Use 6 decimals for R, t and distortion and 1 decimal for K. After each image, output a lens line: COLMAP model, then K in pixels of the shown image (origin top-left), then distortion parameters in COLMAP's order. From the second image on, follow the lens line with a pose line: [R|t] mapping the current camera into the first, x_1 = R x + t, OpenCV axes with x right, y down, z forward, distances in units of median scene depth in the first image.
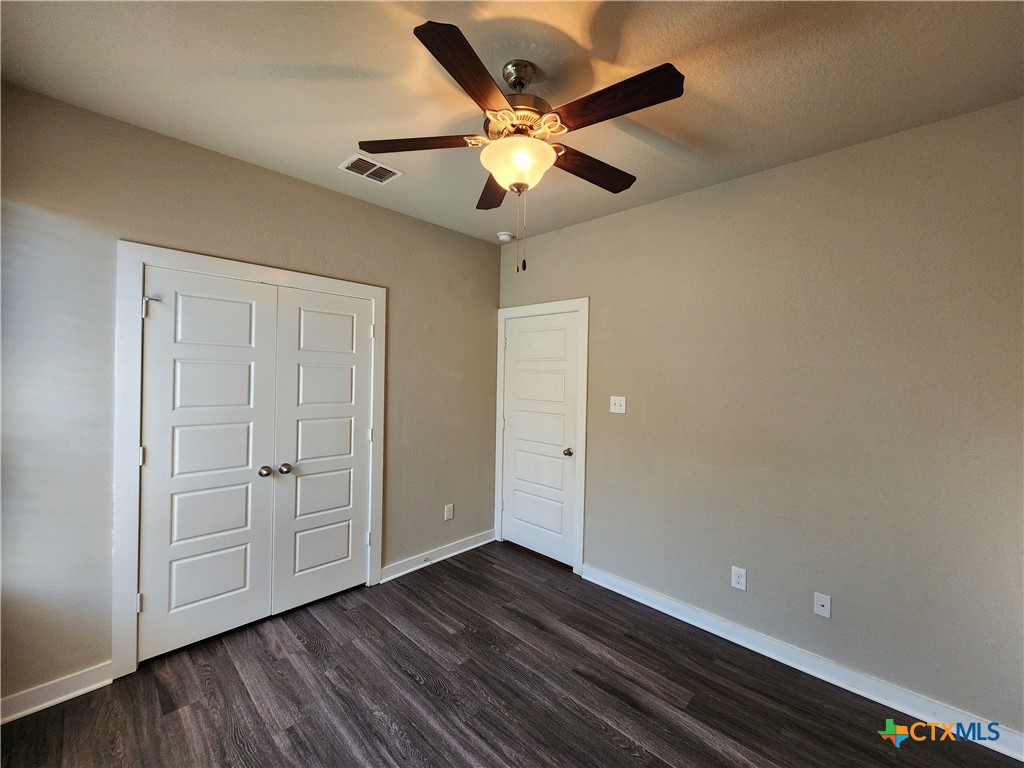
lens RADIAL K [[416.9, 0, 543.8], [0, 416.9, 377.8], [0, 0, 1]] dist [0.002870, -0.002235]
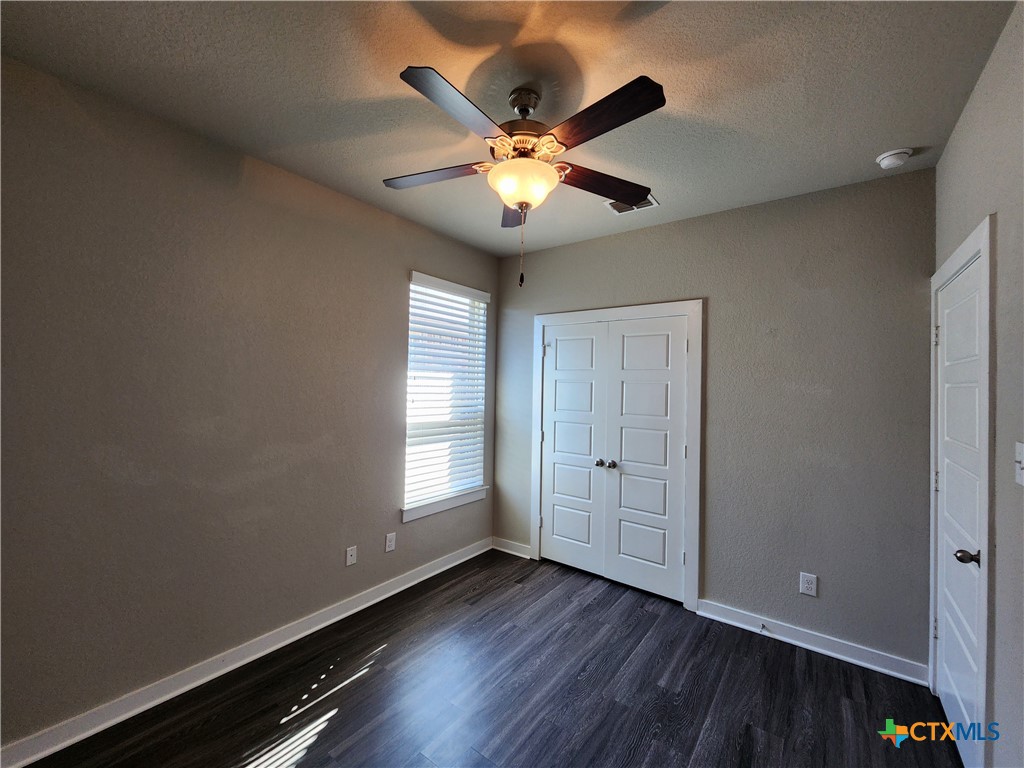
lens RADIAL K [[416.9, 0, 496.6], [0, 416.9, 378.0], [0, 0, 1]] dist [0.002870, -0.002235]
pose [[0.072228, -0.032153, -0.996870, 0.664218], [-0.021229, 0.999204, -0.033766, 0.007698], [0.997162, 0.023601, 0.071488, 0.597565]]
